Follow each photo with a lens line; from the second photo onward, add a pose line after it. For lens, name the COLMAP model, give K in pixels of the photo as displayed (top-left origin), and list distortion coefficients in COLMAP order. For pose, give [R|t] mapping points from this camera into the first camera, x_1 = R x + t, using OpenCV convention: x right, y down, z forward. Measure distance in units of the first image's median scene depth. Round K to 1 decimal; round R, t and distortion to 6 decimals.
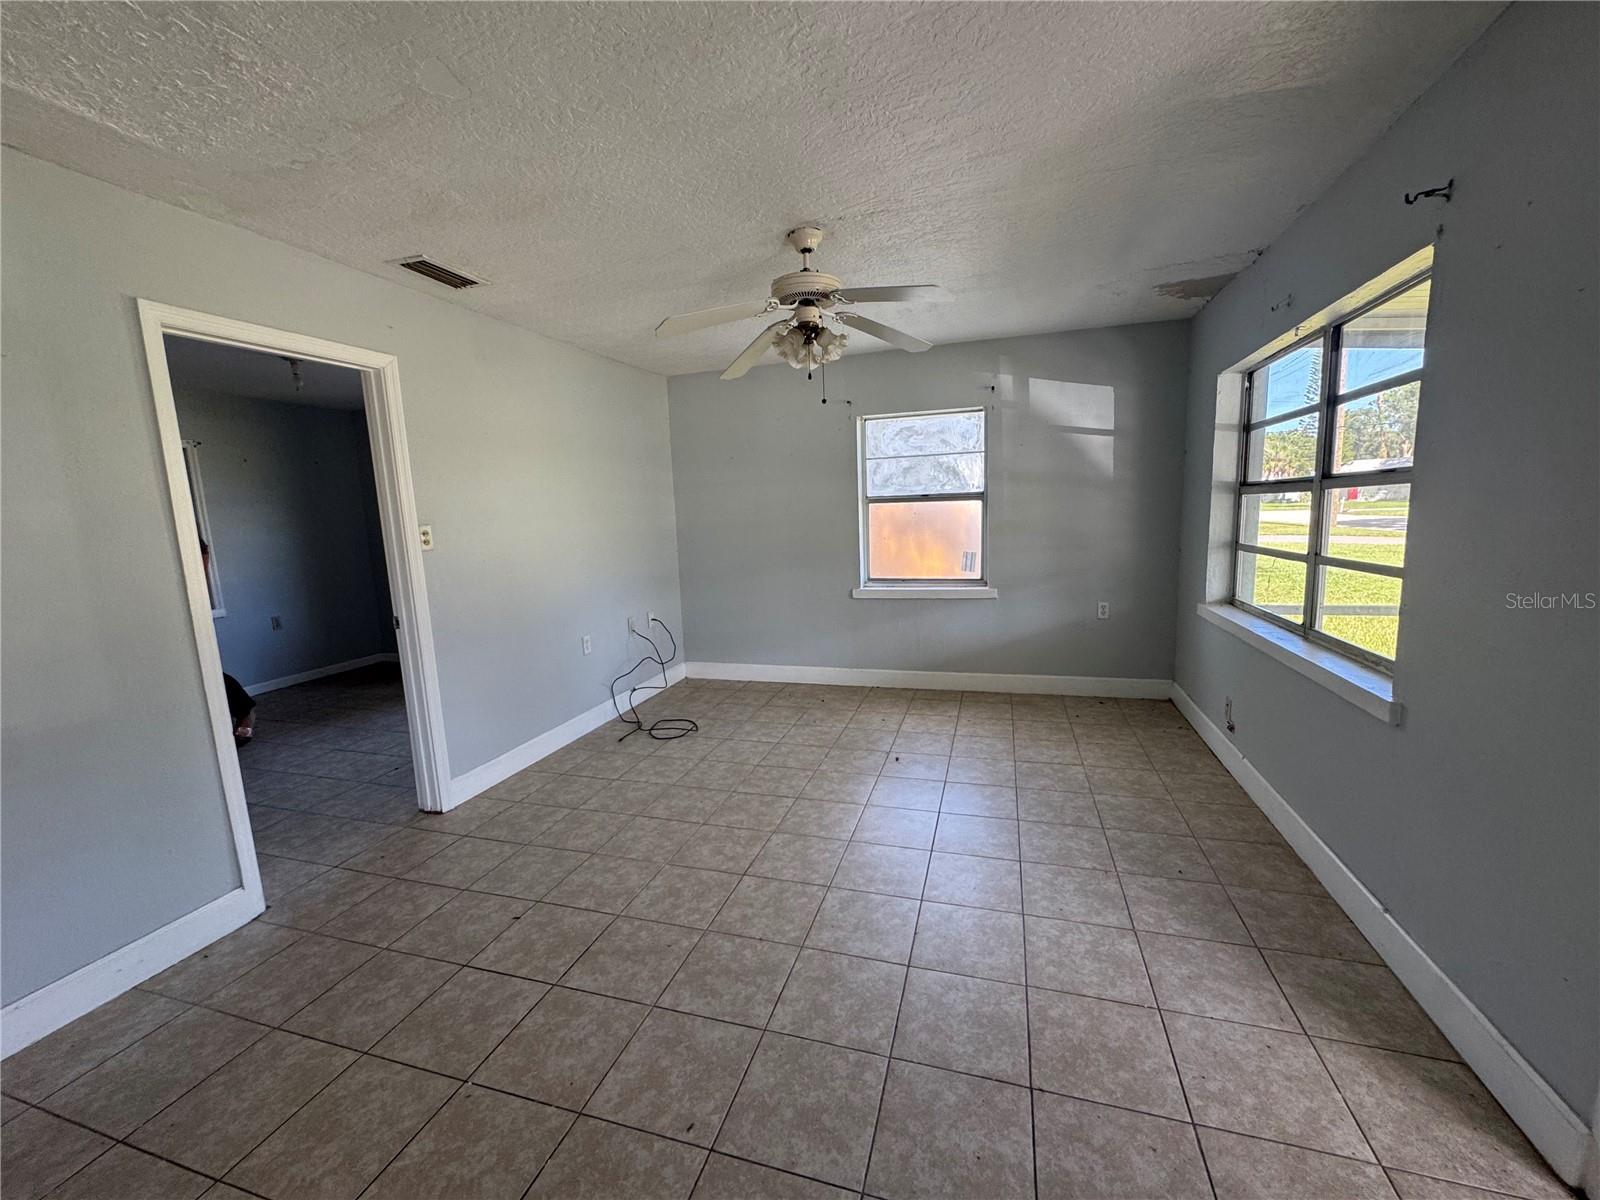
lens RADIAL K [[644.5, 0, 800.1], [0, 644.5, 602.5], [0, 0, 1]] dist [-0.001440, 0.000013]
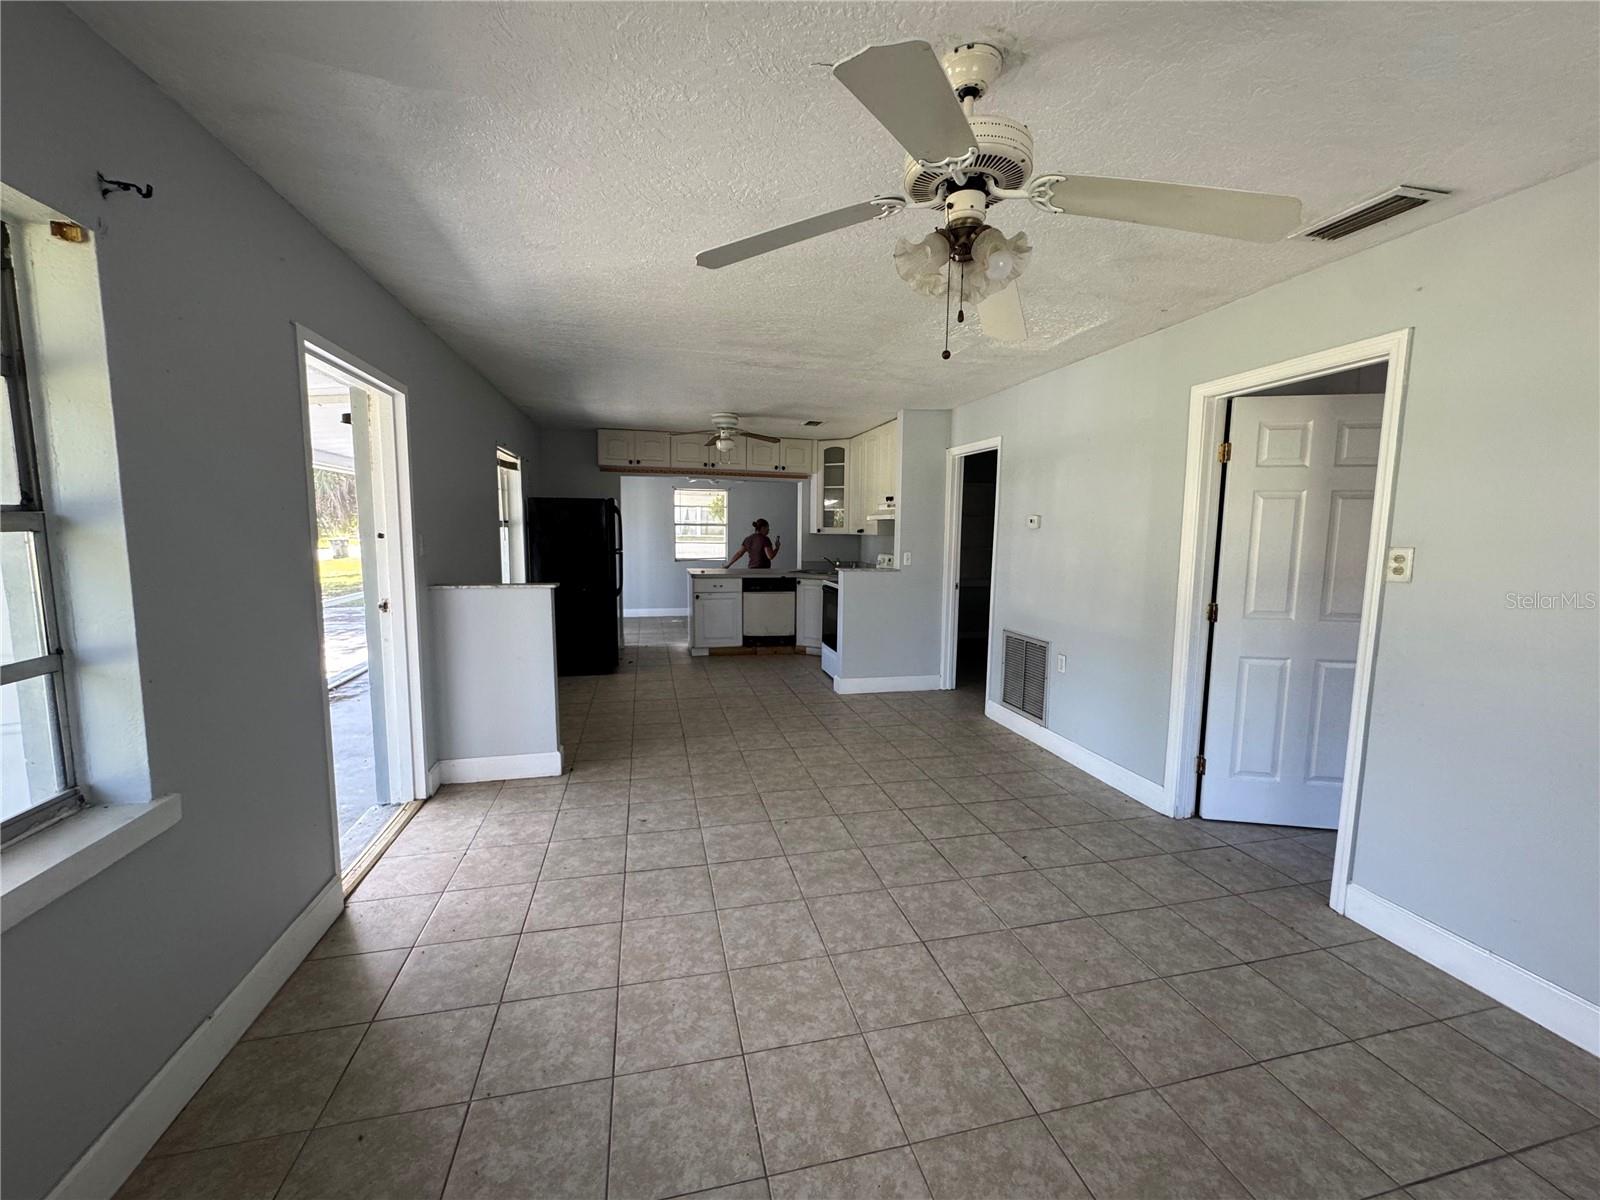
lens RADIAL K [[644.5, 0, 798.5], [0, 644.5, 599.9], [0, 0, 1]] dist [-0.001440, 0.000013]
pose [[-0.860866, 0.084332, -0.501794, 0.535984], [-0.052192, 0.966334, 0.251942, -0.291153], [0.506147, 0.243078, -0.827483, 1.745030]]
